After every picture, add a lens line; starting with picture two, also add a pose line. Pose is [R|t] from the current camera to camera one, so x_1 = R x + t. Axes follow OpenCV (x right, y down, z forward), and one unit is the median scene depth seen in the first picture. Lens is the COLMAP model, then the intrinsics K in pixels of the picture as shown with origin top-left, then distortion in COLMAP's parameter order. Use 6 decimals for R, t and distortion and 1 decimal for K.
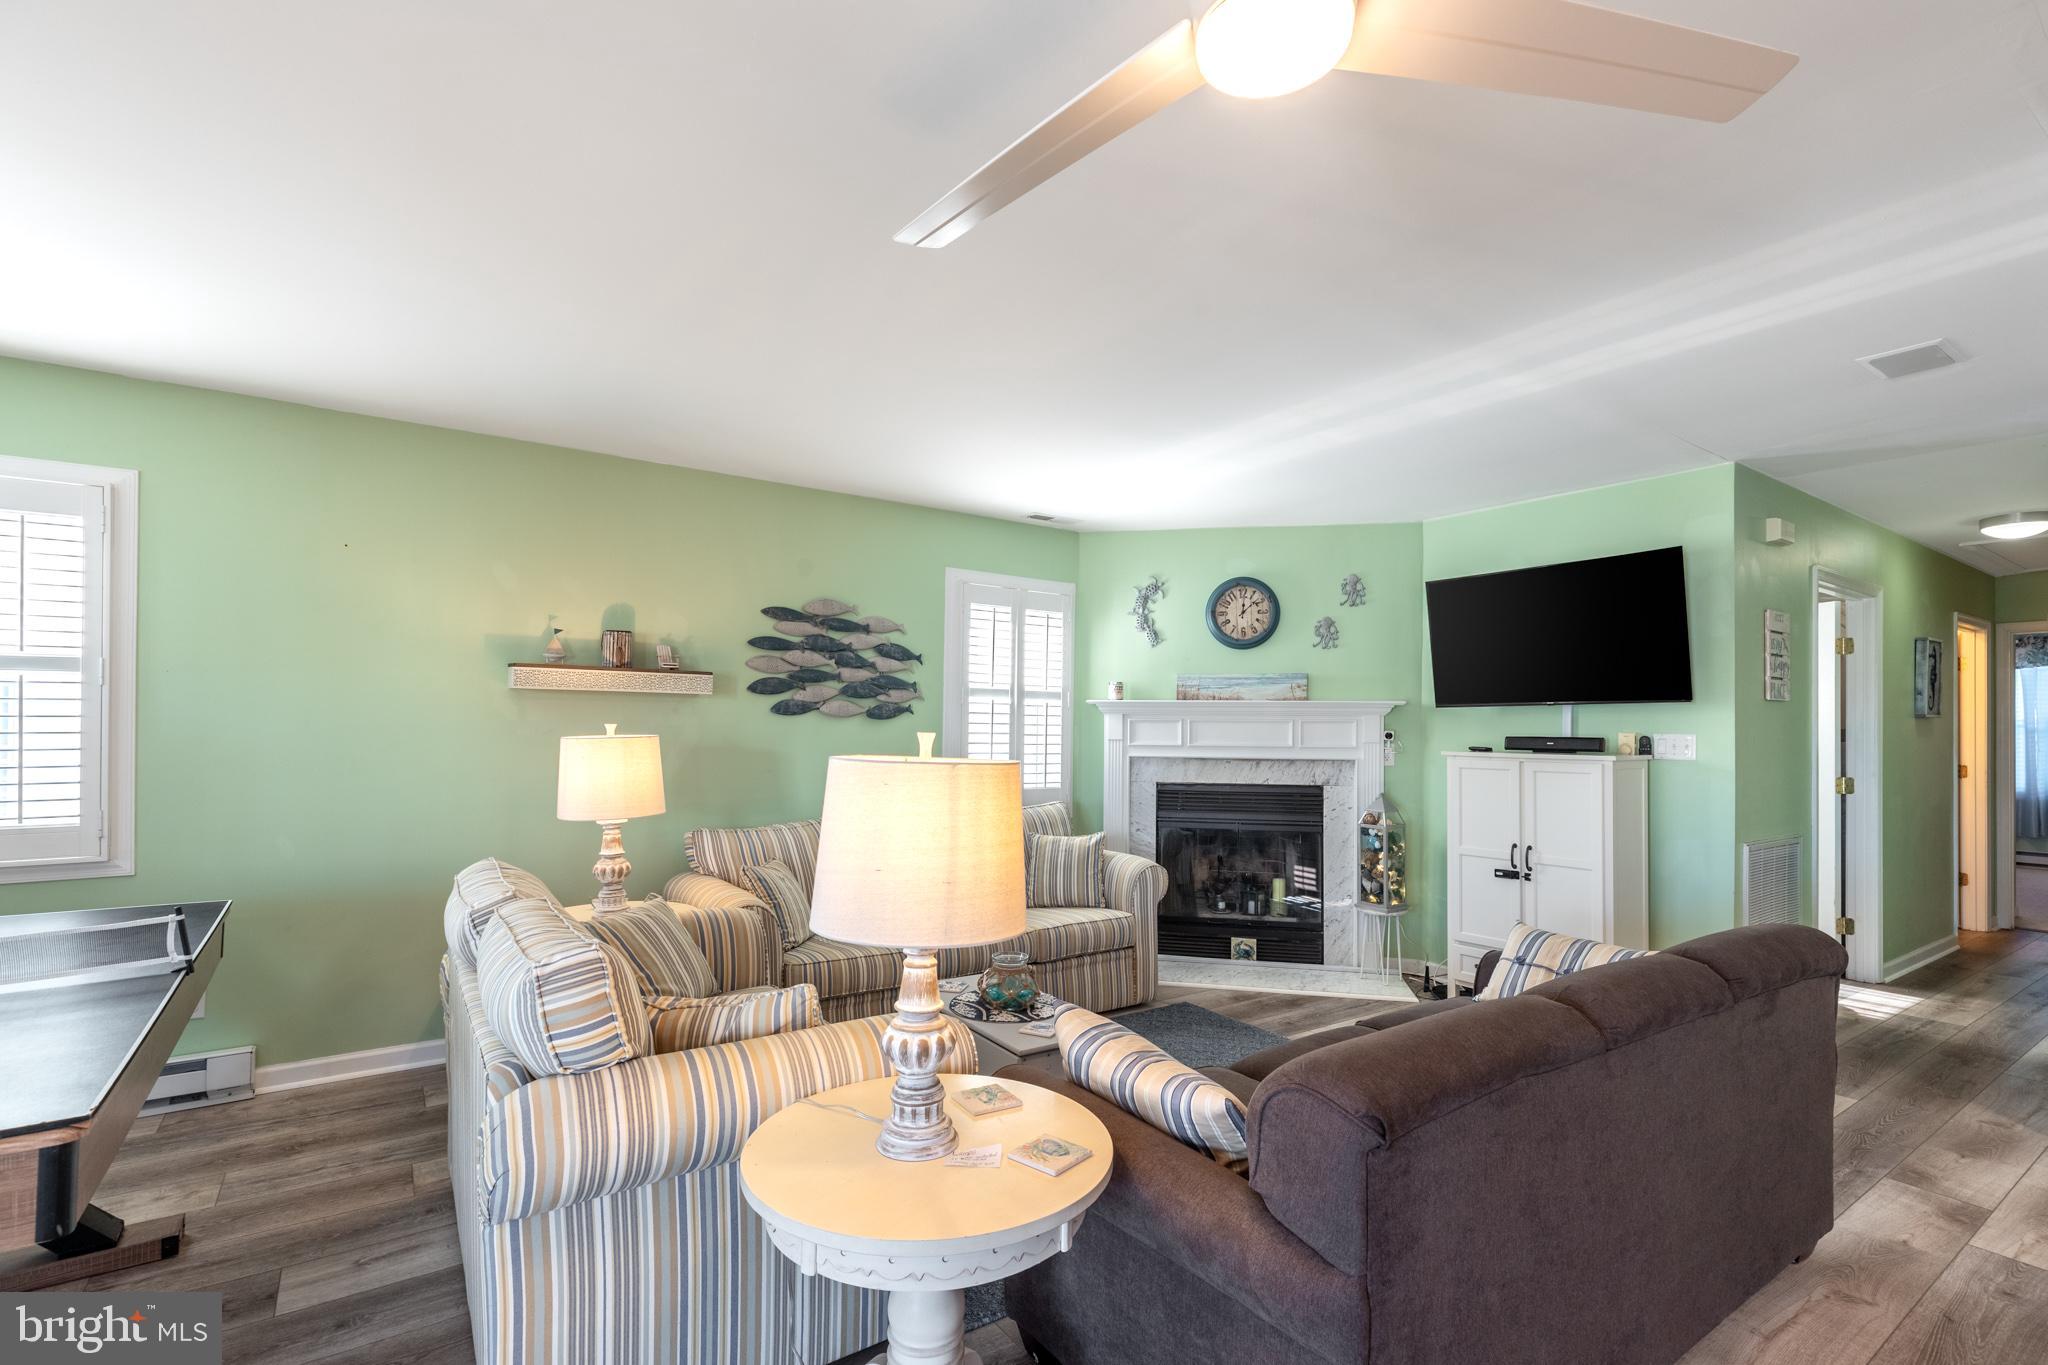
lens RADIAL K [[929.2, 0, 1003.7], [0, 929.2, 718.3], [0, 0, 1]] dist [0.000270, 0.002964]
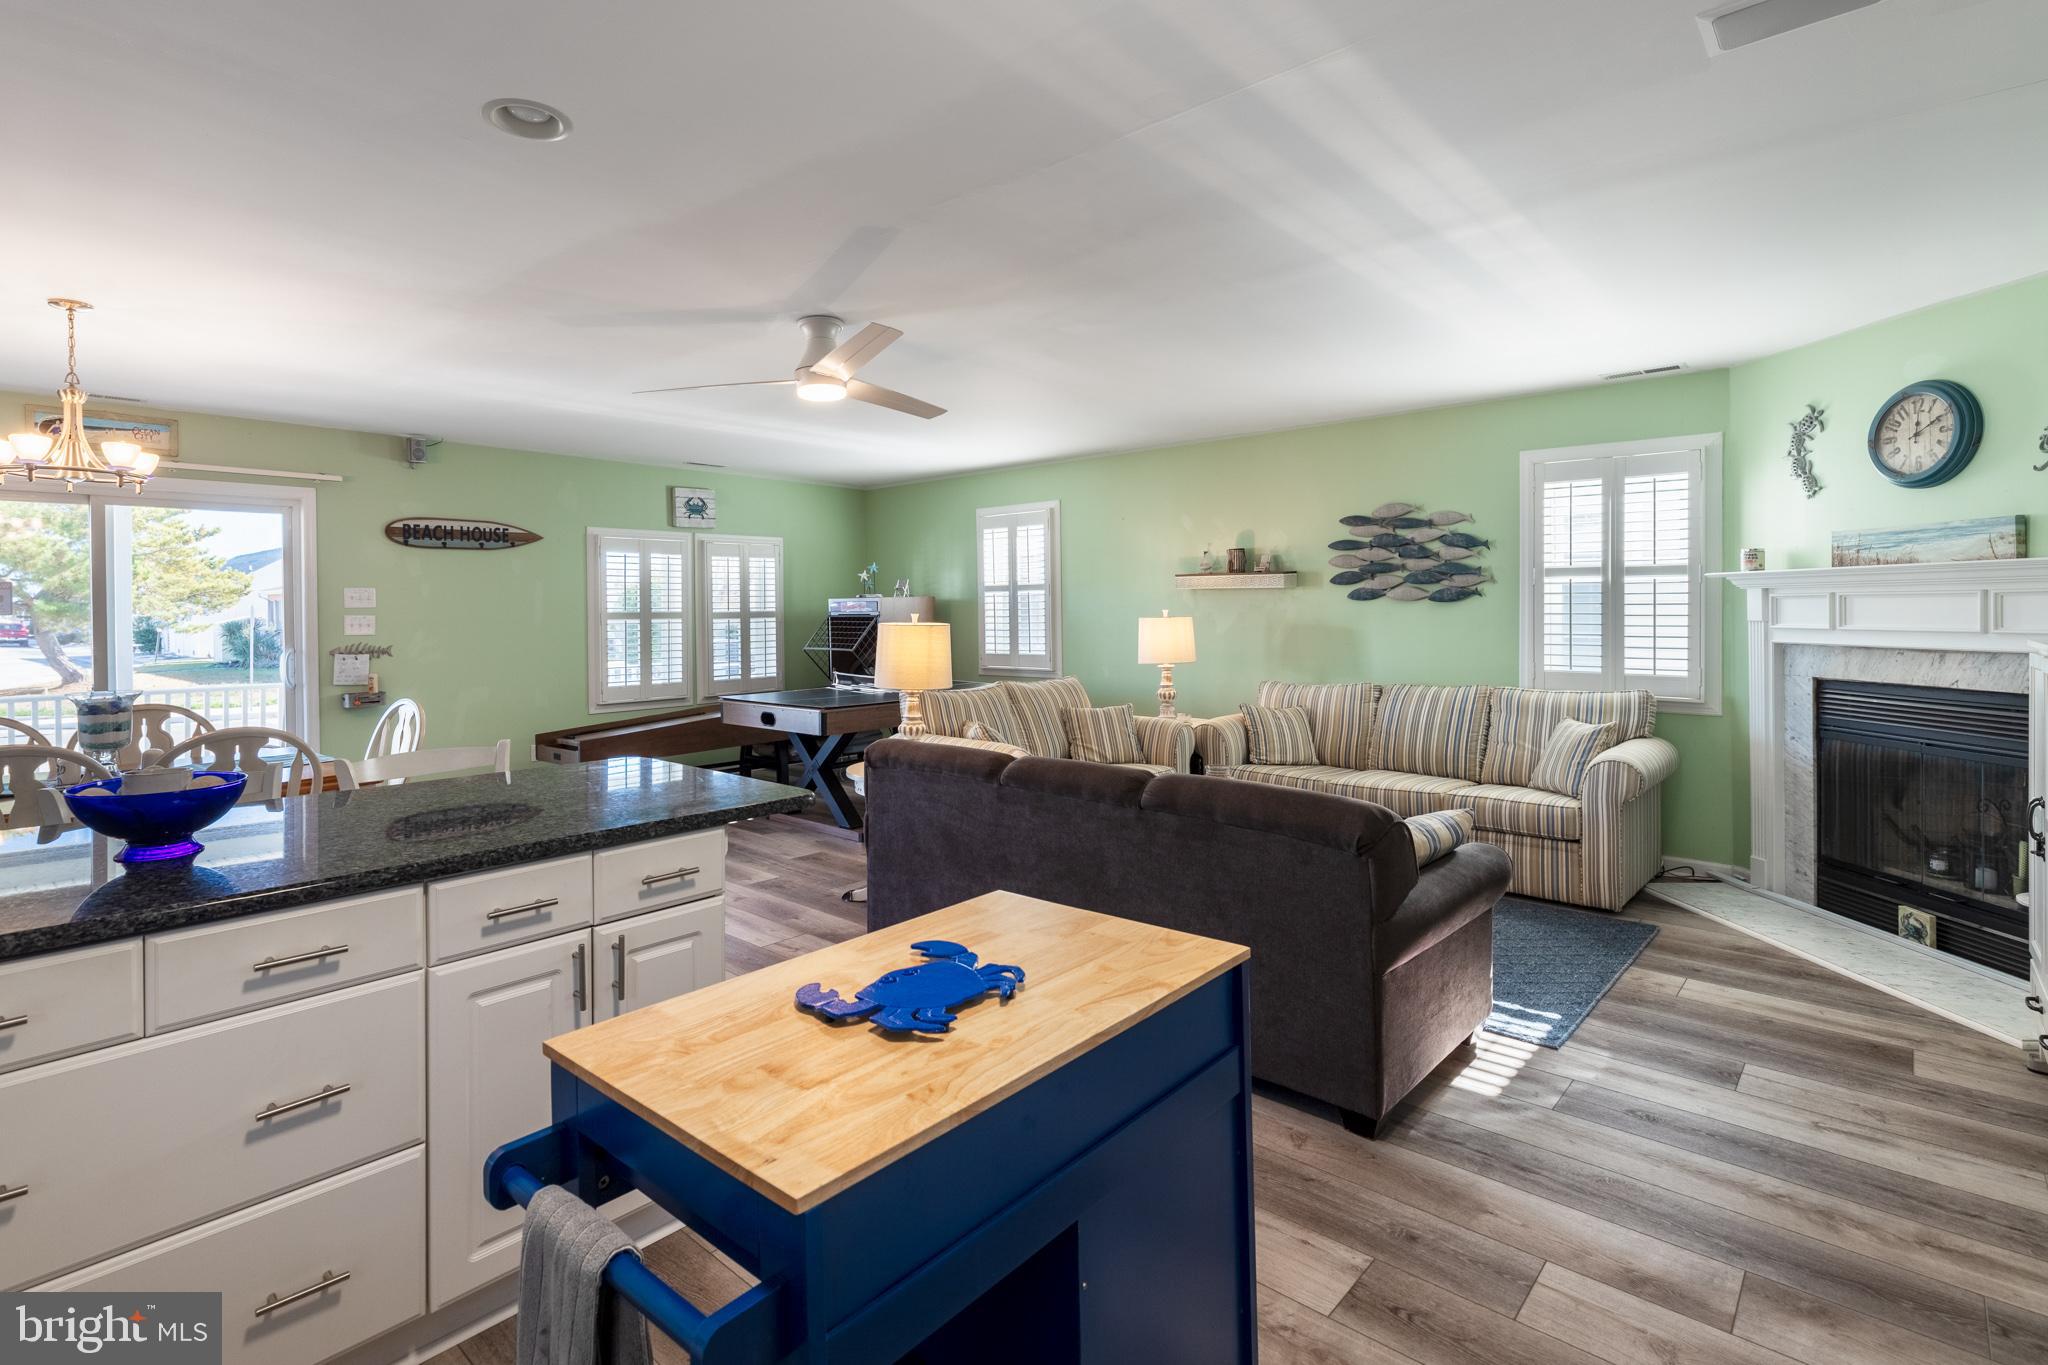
lens RADIAL K [[962.0, 0, 984.2], [0, 962.0, 622.9], [0, 0, 1]] dist [0.007450, 0.001028]
pose [[0.235629, 0.002801, -0.971839, 0.865941], [0.016422, 0.999842, 0.006863, 0.009036], [0.971704, -0.017577, 0.235546, 0.180927]]
